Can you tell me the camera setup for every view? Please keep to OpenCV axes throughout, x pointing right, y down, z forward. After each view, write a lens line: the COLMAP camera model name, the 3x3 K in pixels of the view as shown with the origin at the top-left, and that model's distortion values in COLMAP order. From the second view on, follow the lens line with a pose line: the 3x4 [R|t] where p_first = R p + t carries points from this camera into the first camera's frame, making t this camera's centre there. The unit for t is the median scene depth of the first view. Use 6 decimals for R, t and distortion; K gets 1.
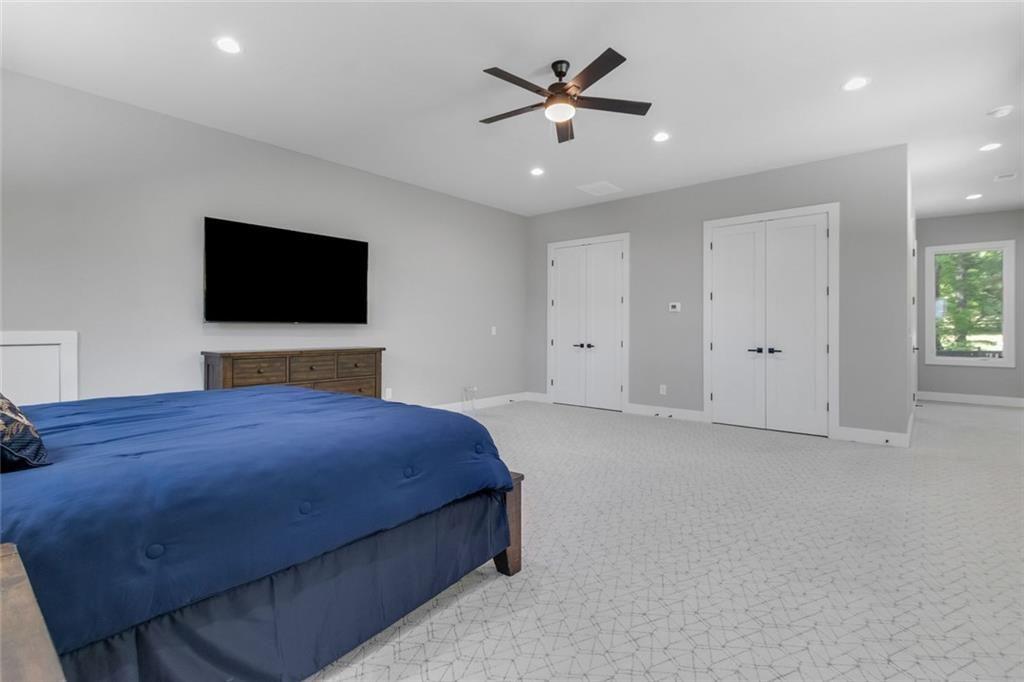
lens RADIAL K [[483.5, 0, 510.9], [0, 483.5, 329.3], [0, 0, 1]] dist [-0.000496, -0.000048]
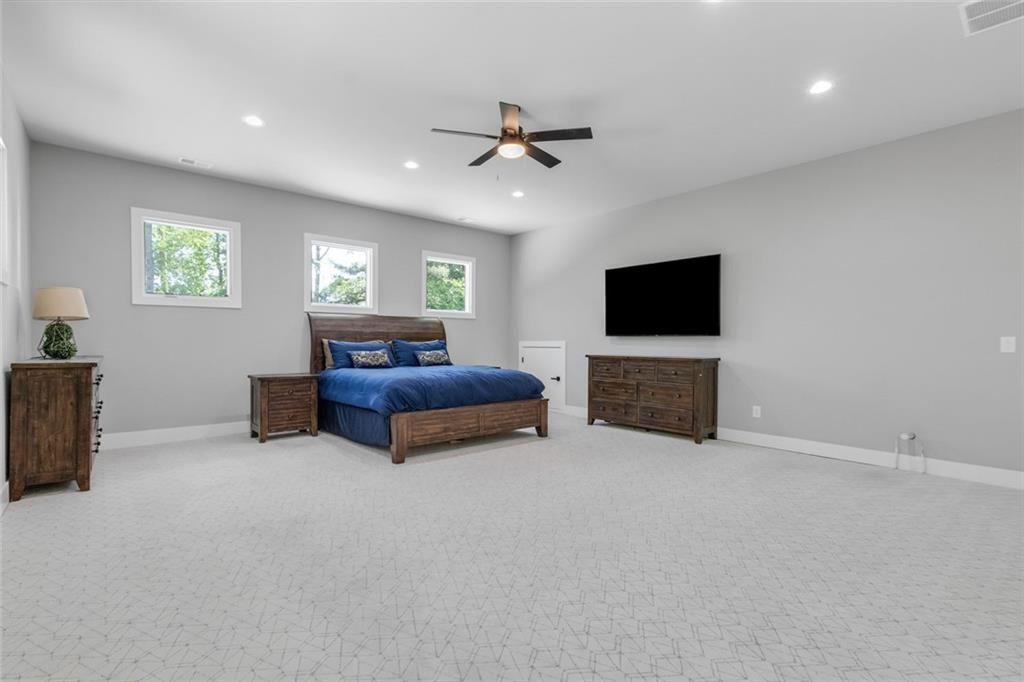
lens RADIAL K [[486.3, 0, 512.0], [0, 486.3, 341.0], [0, 0, 1]] dist [0.000464, 0.000039]
pose [[-0.156869, -0.002248, -0.987617, 0.837969], [-0.004392, 0.999989, -0.001579, 0.004197], [0.987610, 0.004090, -0.156878, 0.802213]]
